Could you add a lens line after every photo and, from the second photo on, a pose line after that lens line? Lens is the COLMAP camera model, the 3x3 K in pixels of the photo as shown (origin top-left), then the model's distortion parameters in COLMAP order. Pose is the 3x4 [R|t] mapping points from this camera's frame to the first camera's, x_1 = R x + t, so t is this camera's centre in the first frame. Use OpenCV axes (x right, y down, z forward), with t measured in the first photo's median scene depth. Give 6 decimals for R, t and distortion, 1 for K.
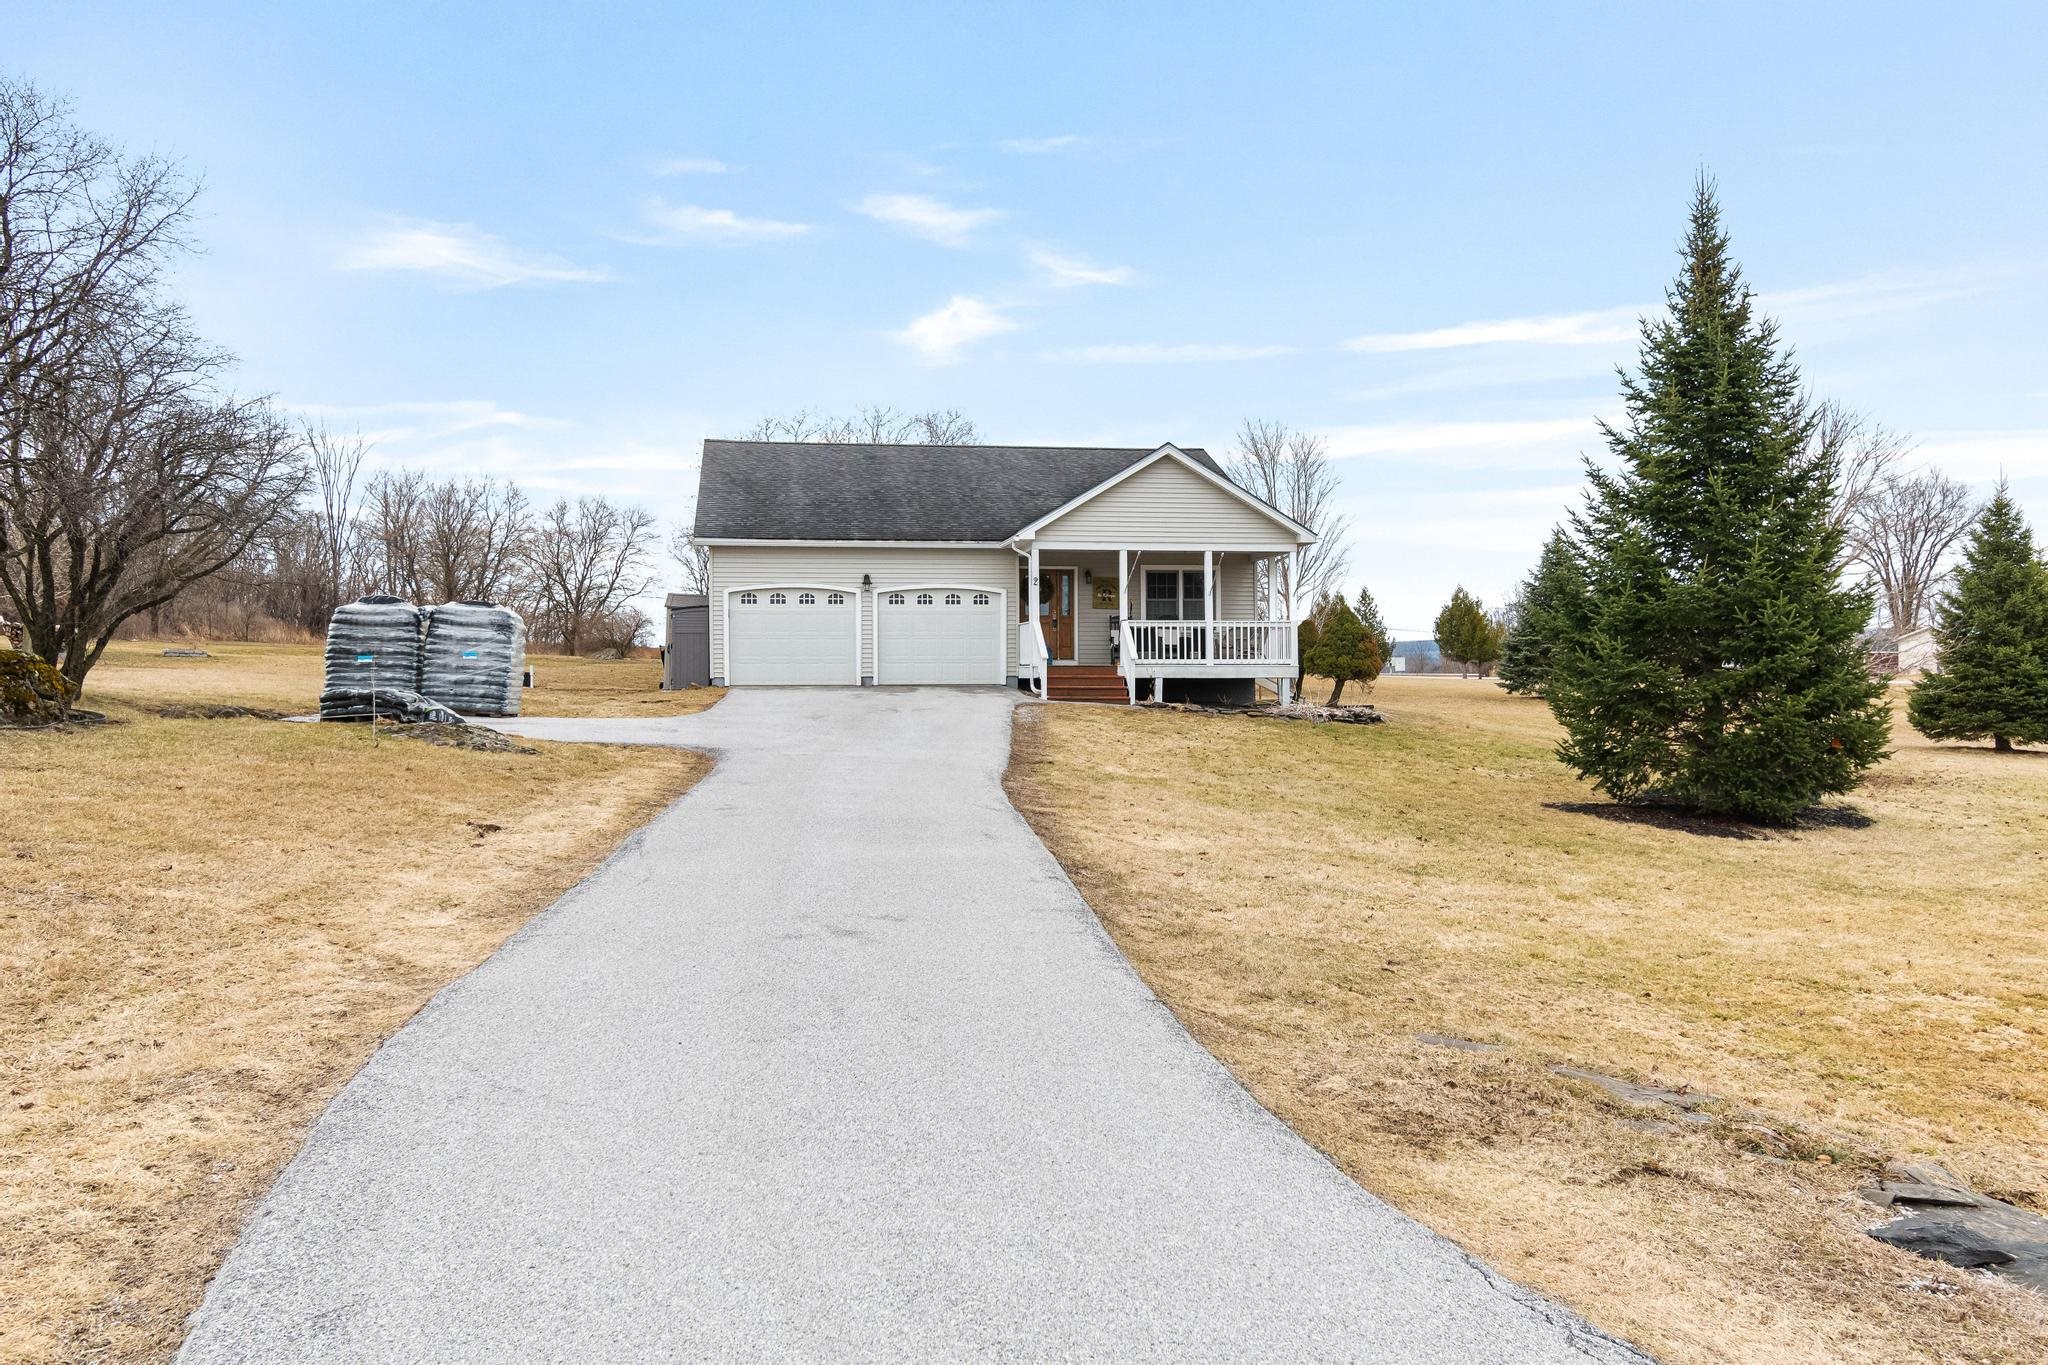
lens RADIAL K [[1774.4, 0, 1024.0], [0, 1774.4, 682.5], [0, 0, 1]] dist [-0.002694, -0.001177]
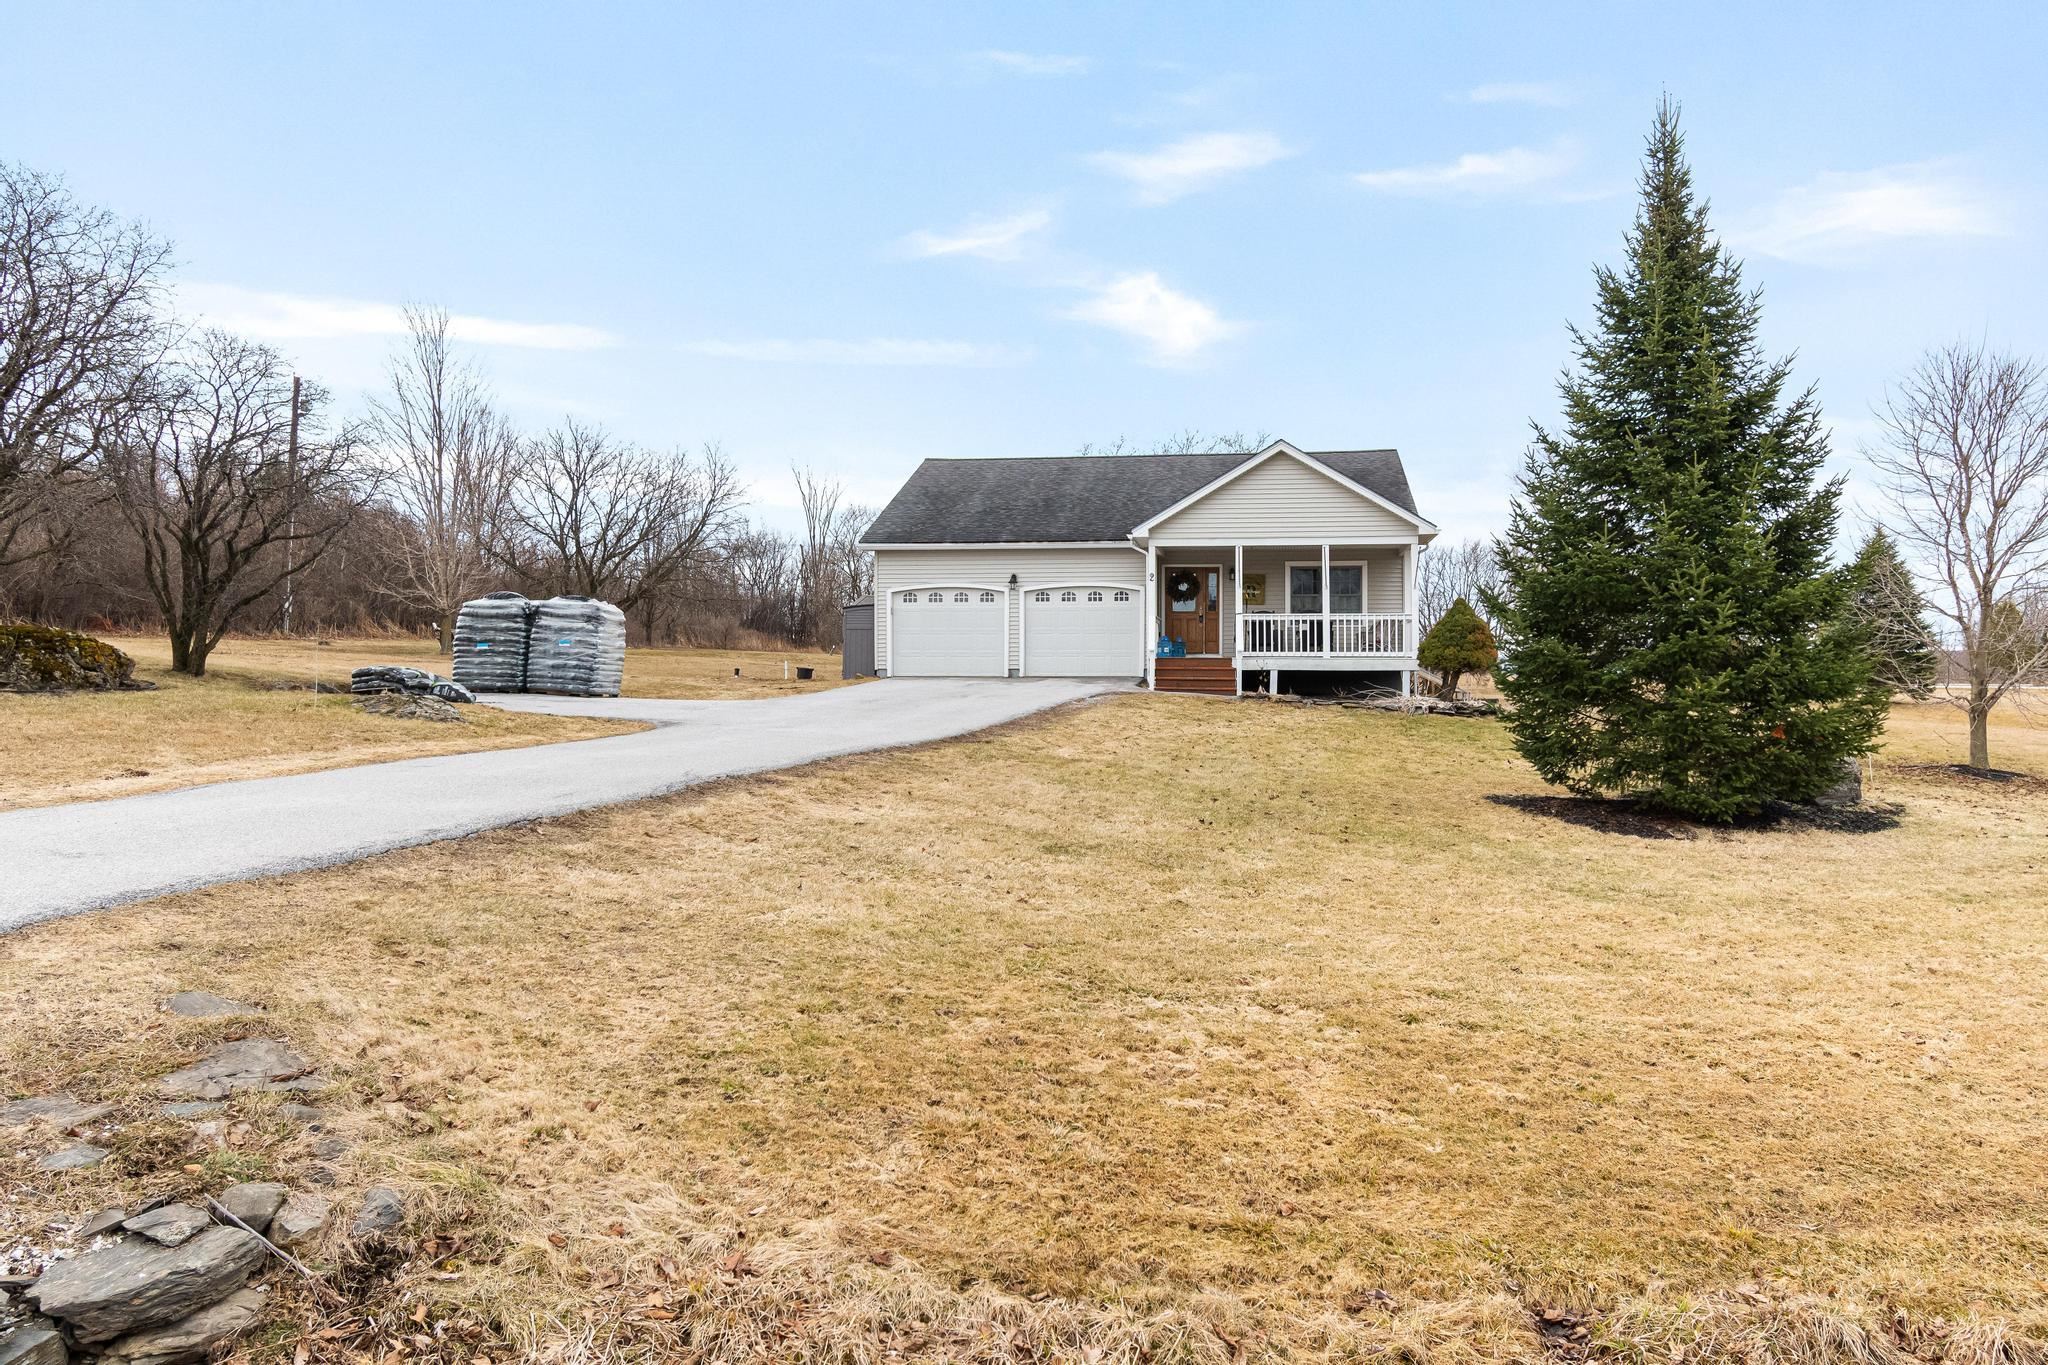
lens RADIAL K [[1574.6, 0, 1024.0], [0, 1574.6, 682.5], [0, 0, 1]] dist [0.004310, 0.001233]
pose [[0.950767, 0.004847, -0.309869, 0.221809], [-0.006822, 0.999963, -0.005291, 0.010502], [0.309832, 0.007144, 0.950764, 0.093093]]
